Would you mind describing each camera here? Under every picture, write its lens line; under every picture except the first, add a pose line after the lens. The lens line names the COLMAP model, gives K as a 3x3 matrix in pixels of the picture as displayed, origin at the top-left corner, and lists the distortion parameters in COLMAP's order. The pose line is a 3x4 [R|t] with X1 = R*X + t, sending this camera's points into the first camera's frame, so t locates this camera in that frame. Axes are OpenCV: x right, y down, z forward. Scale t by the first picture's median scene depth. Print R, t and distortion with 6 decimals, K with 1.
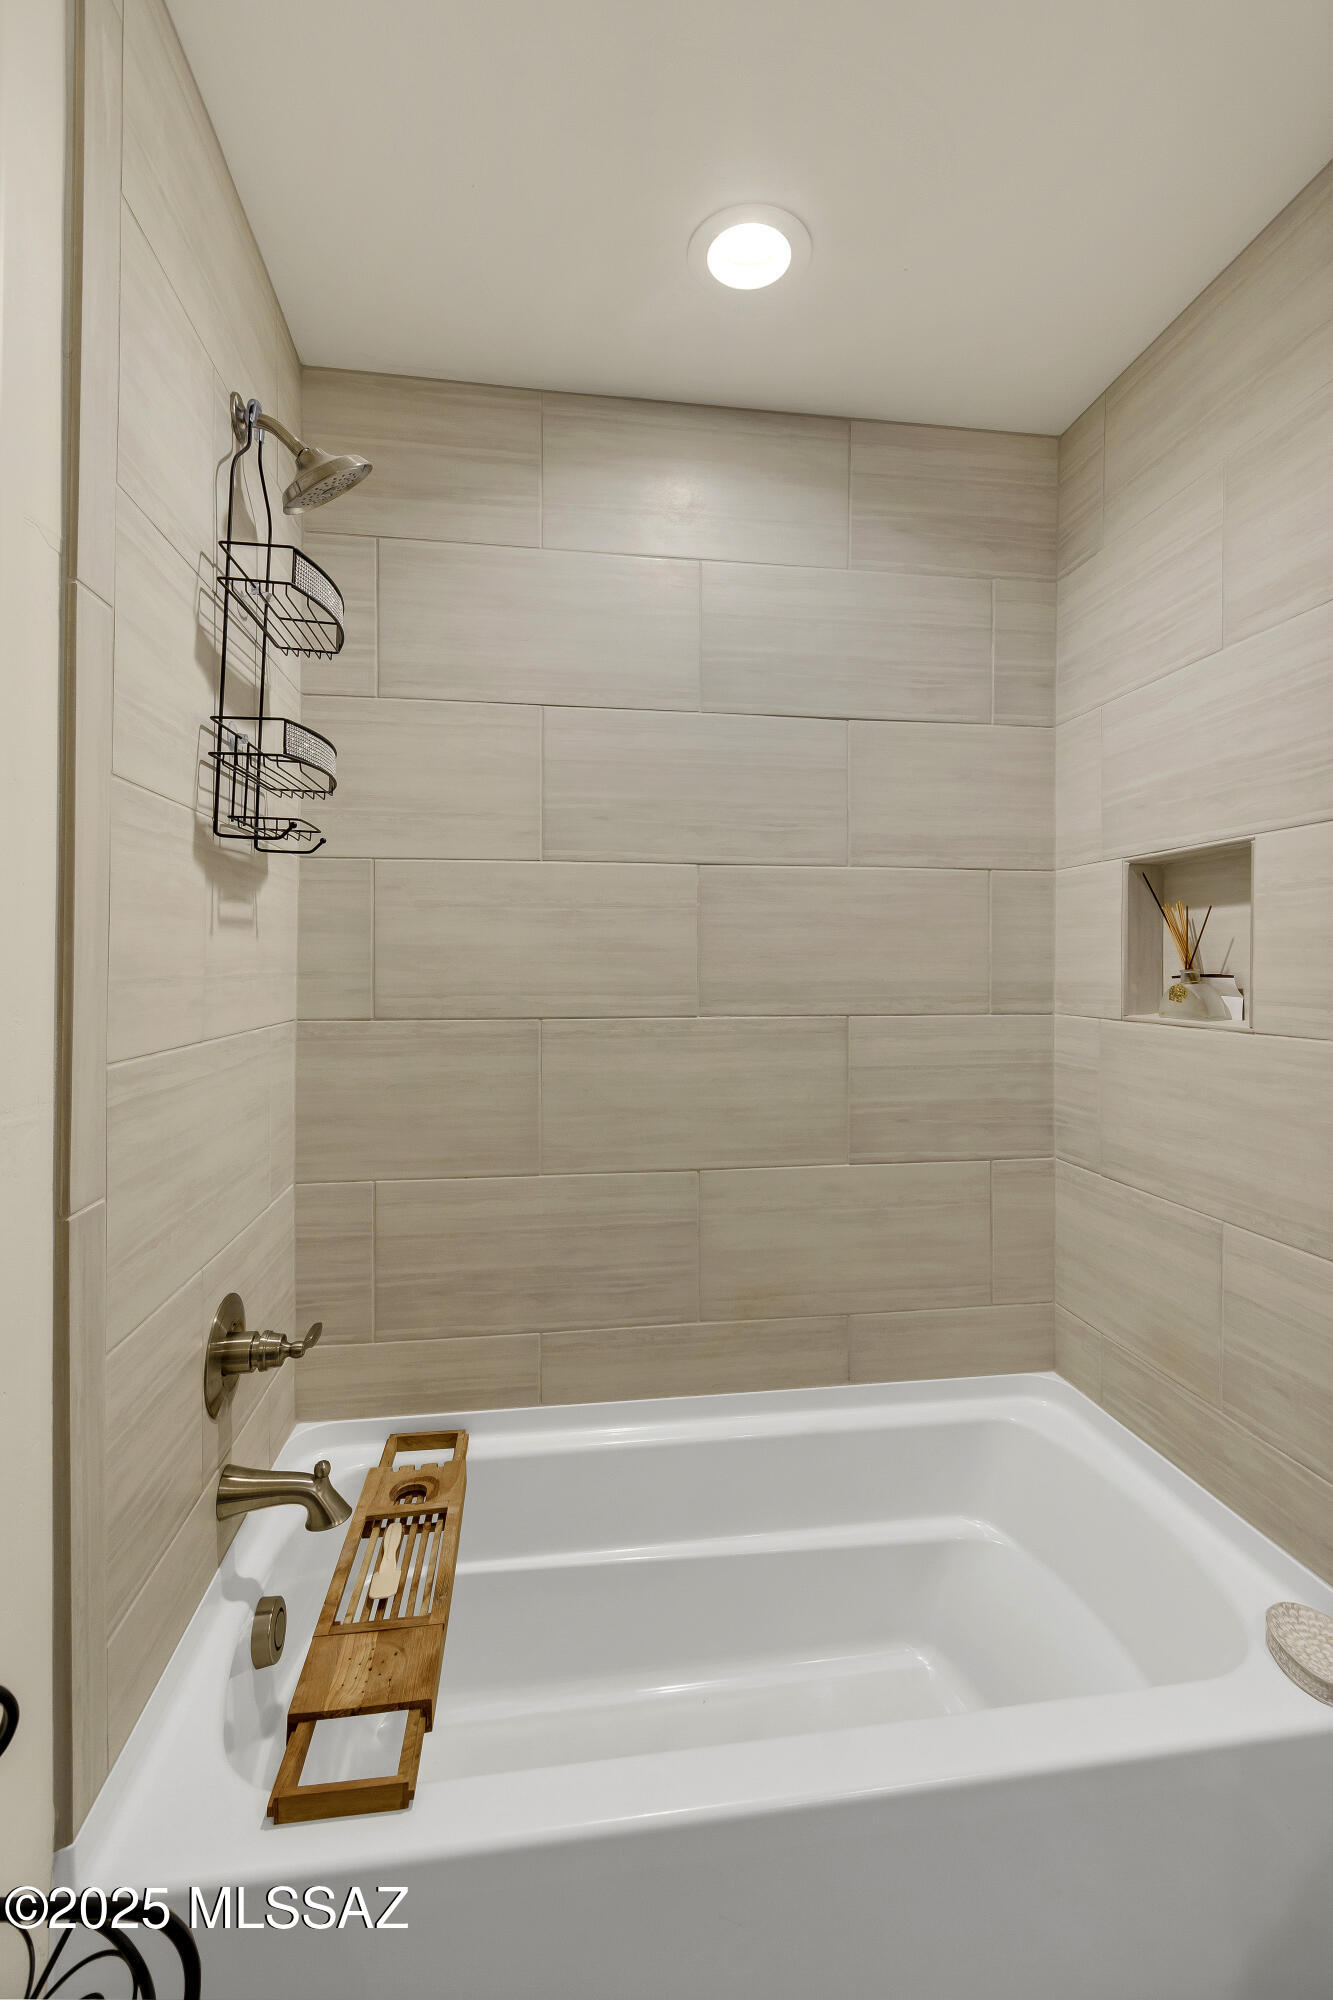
lens RADIAL K [[885.1, 0, 670.8], [0, 885.1, 964.6], [0, 0, 1]] dist [0.000473, -0.001344]
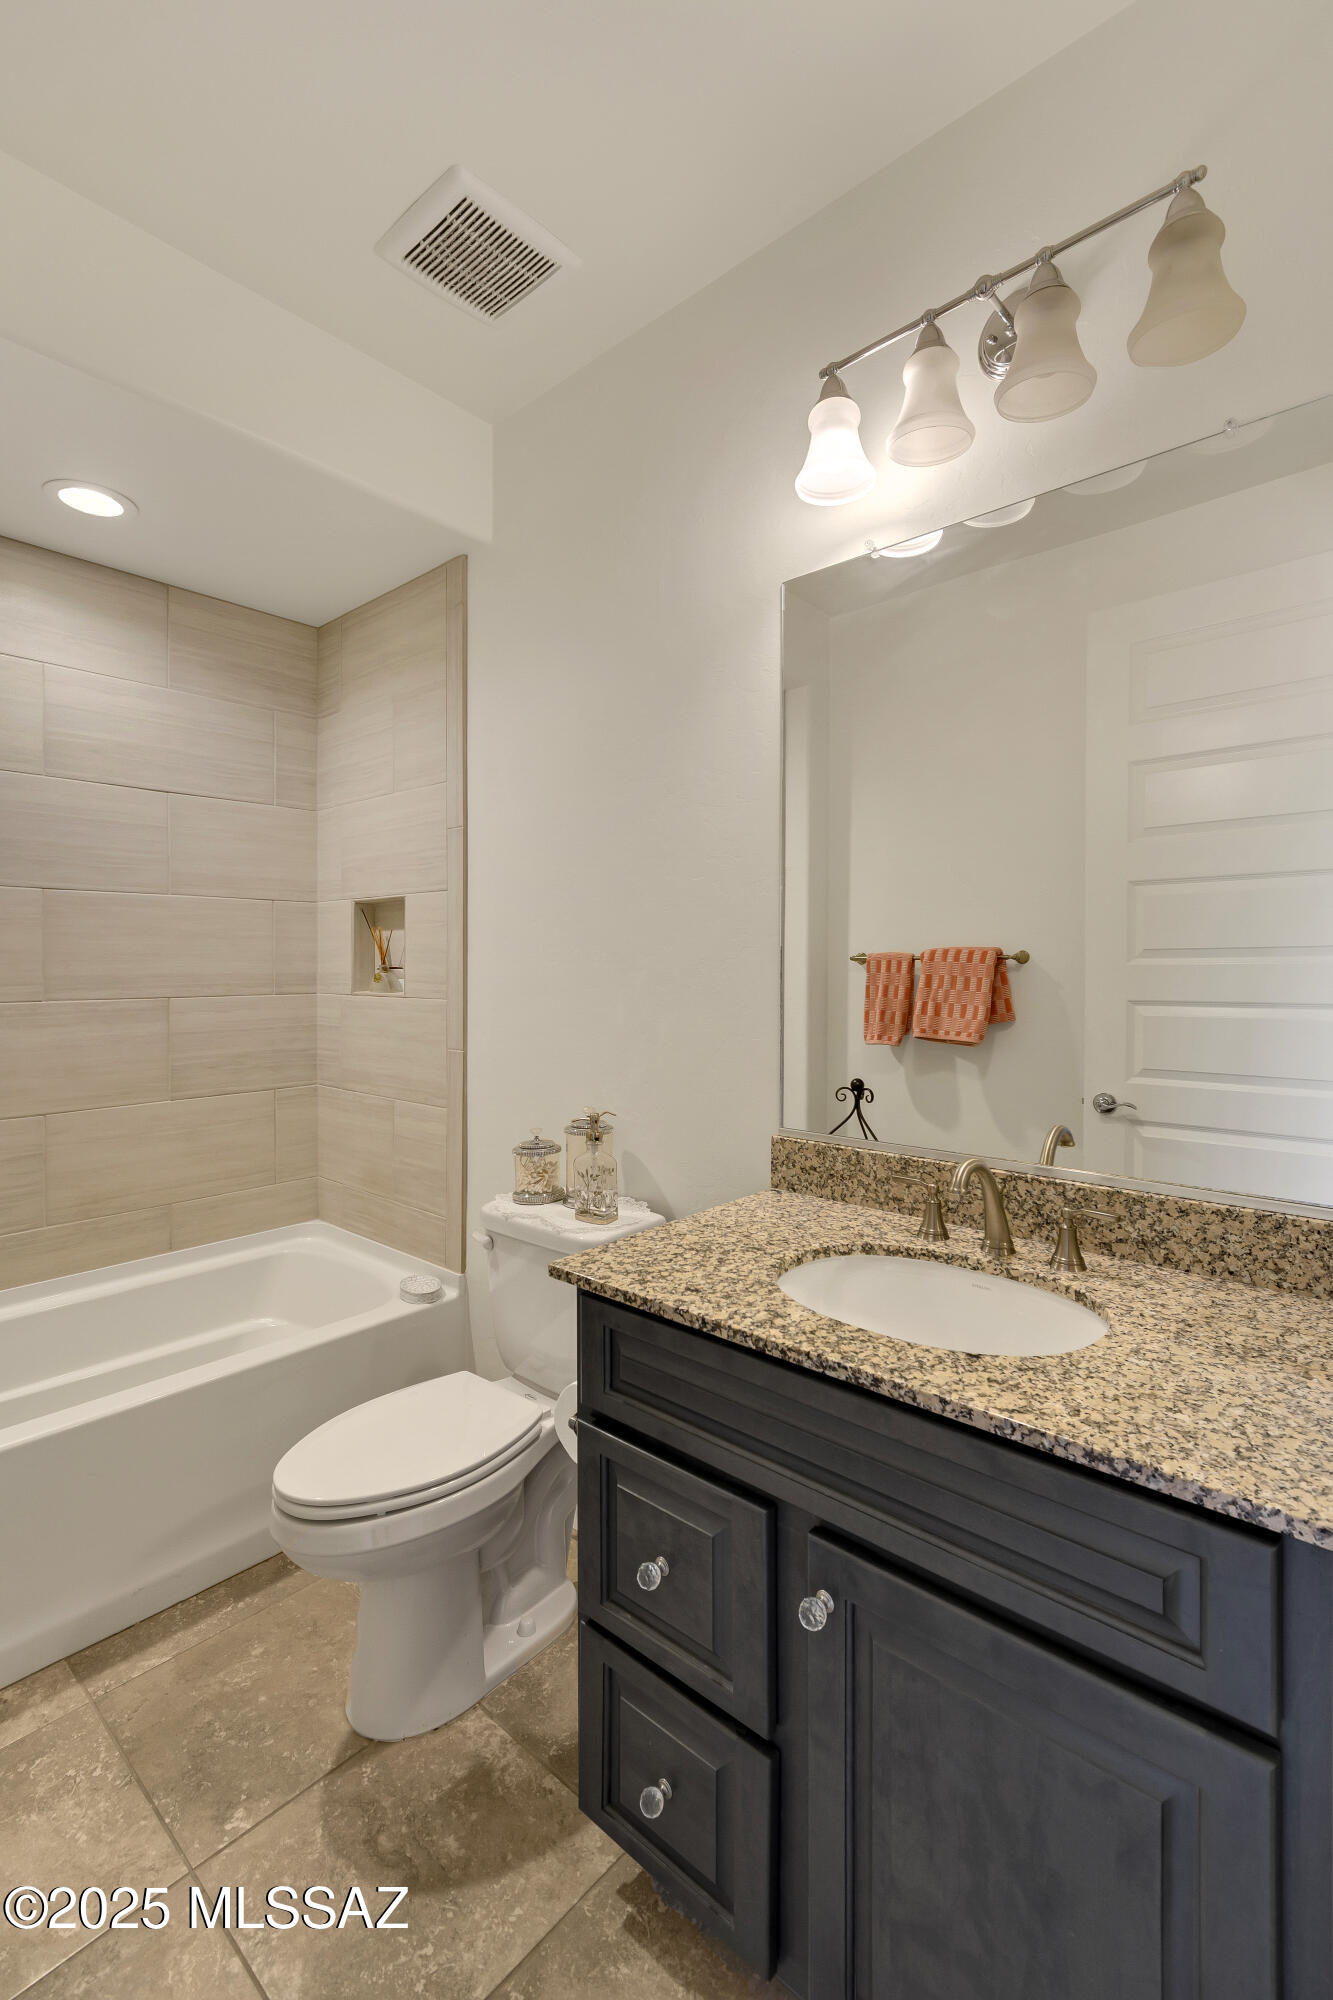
lens RADIAL K [[885.1, 0, 670.8], [0, 885.1, 964.6], [0, 0, 1]] dist [0.000473, -0.001344]
pose [[0.766175, -0.004873, 0.642613, -0.100016], [0.004283, 0.999988, 0.002477, 0.003461], [-0.642617, 0.000854, 0.766187, -0.630195]]
